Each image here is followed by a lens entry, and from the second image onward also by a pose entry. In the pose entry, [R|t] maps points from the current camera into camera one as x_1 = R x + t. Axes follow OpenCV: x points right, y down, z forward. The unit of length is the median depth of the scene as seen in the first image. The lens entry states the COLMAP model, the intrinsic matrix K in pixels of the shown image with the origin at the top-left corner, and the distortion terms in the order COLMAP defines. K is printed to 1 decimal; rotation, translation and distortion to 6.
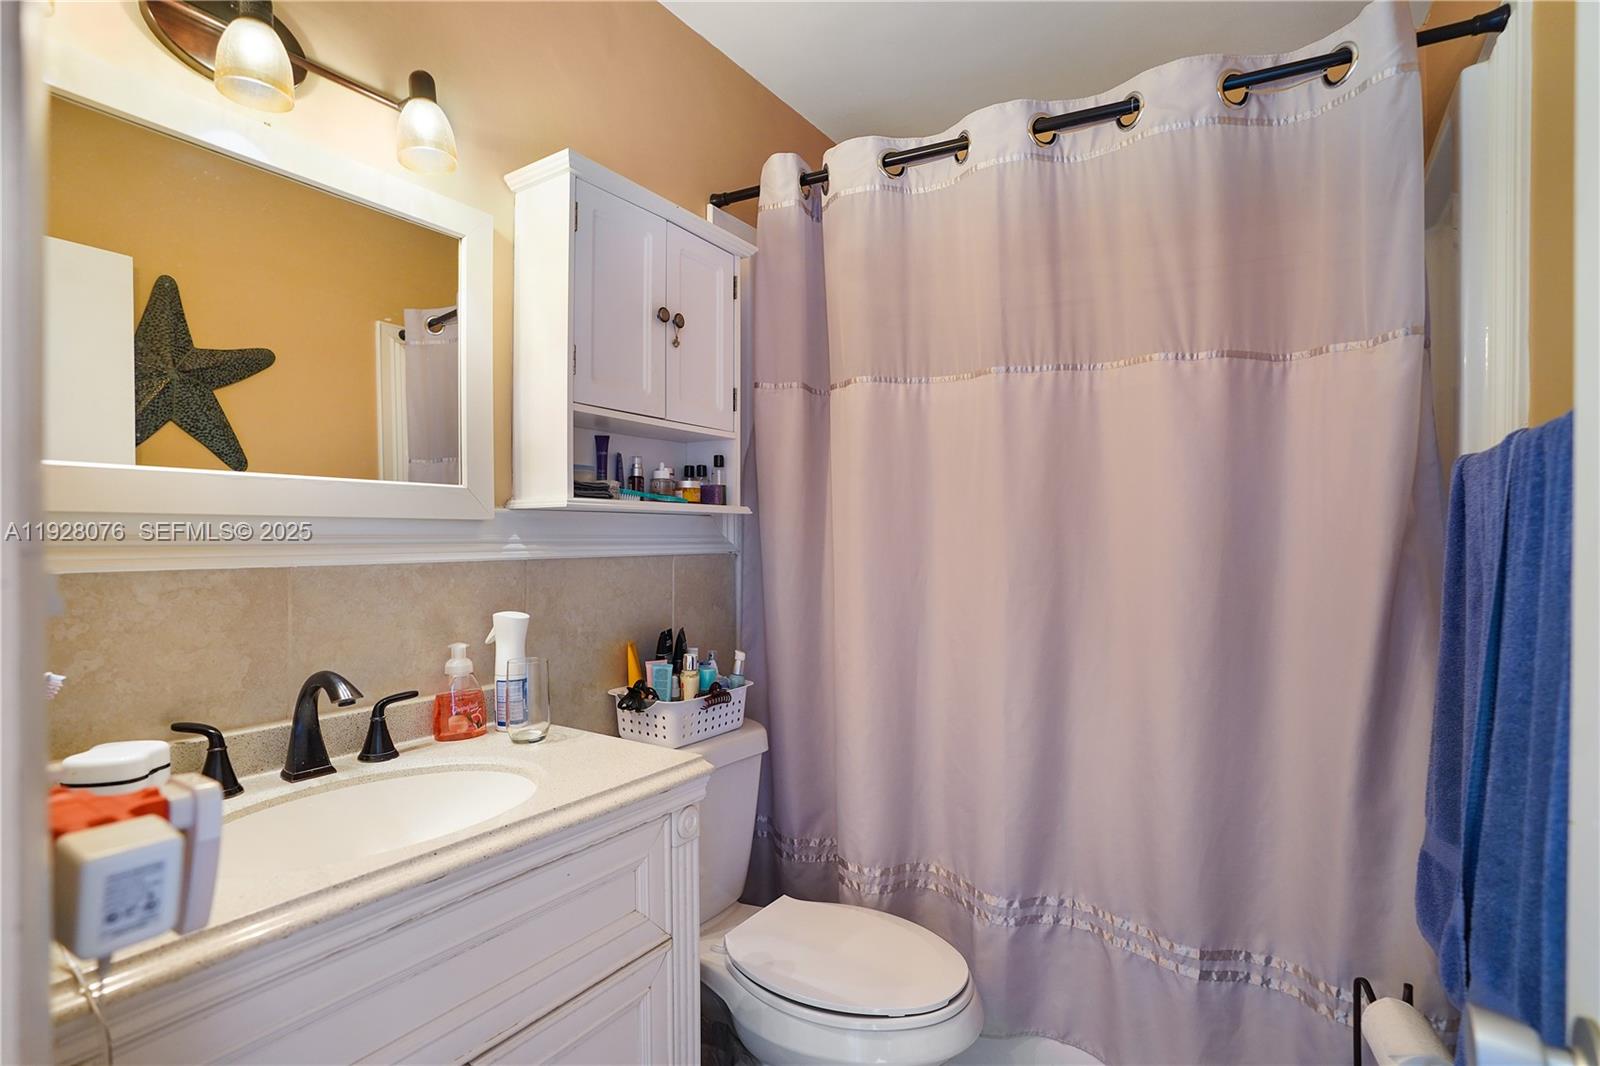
lens RADIAL K [[756.5, 0, 800.5], [0, 756.5, 535.8], [0, 0, 1]] dist [-0.078707, 0.026648]
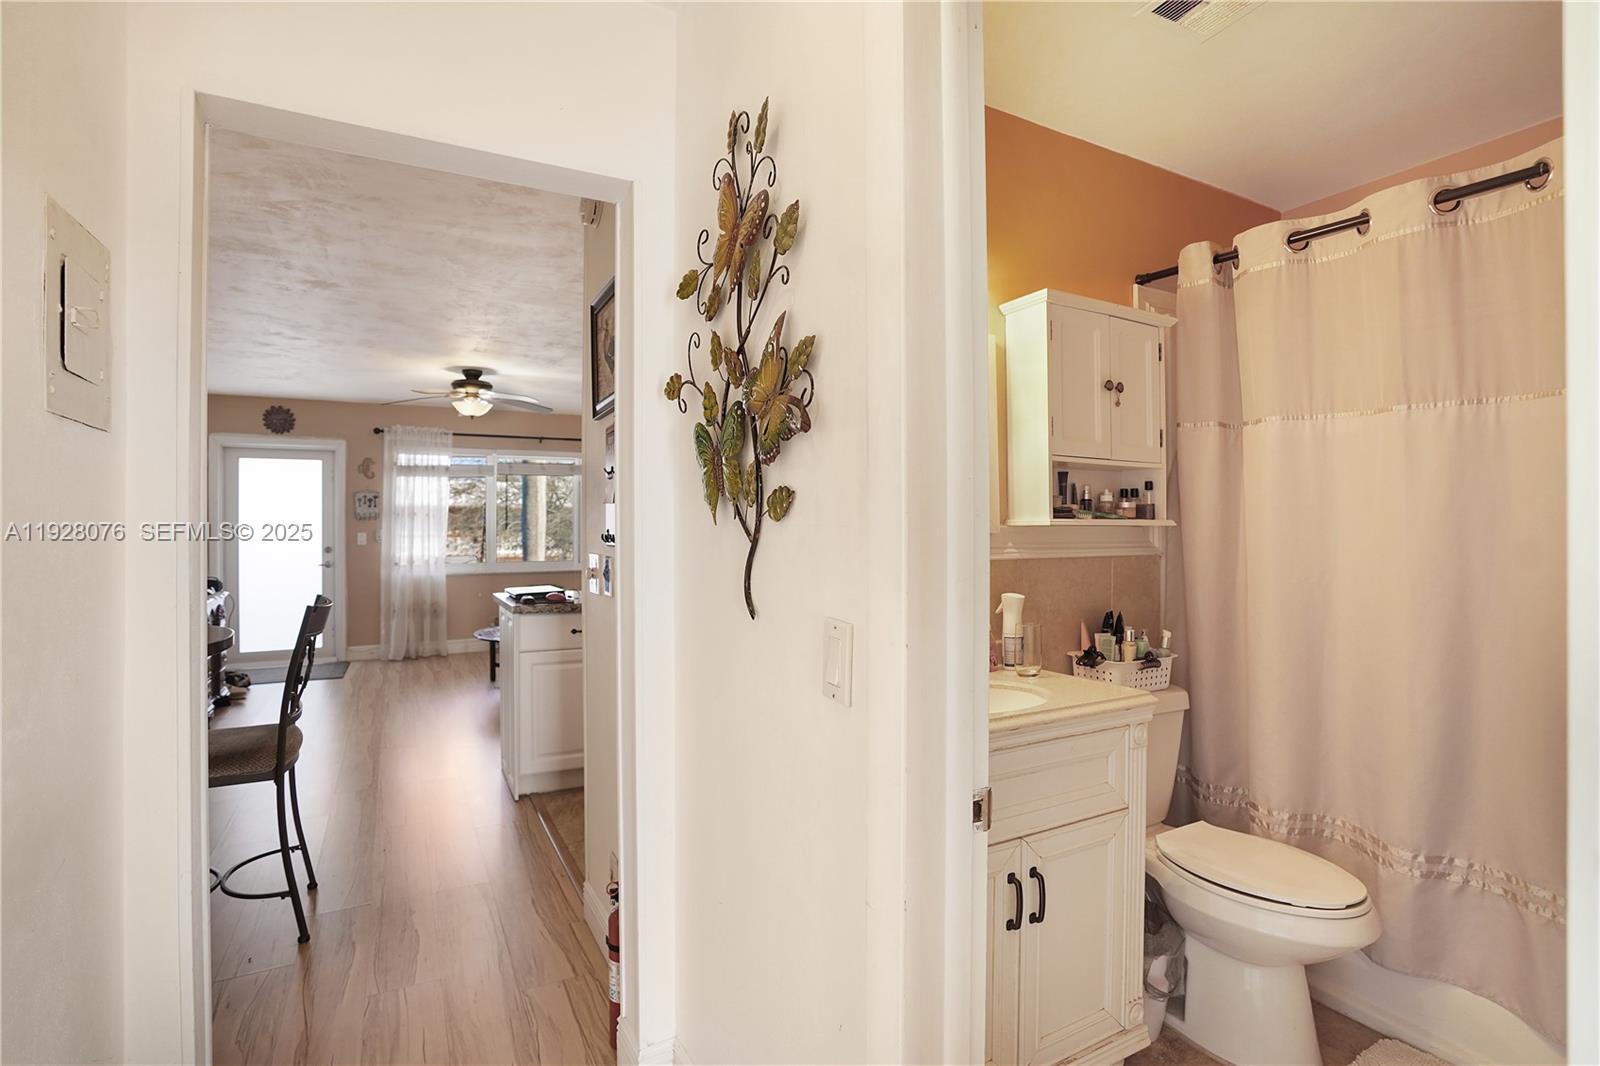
lens RADIAL K [[762.5, 0, 794.2], [0, 762.5, 523.1], [0, 0, 1]] dist [-0.071401, 0.026429]
pose [[0.880291, -0.003541, -0.474420, -0.032691], [-0.000430, 0.999966, -0.008262, -0.024038], [0.474433, 0.007477, 0.880260, -0.473641]]
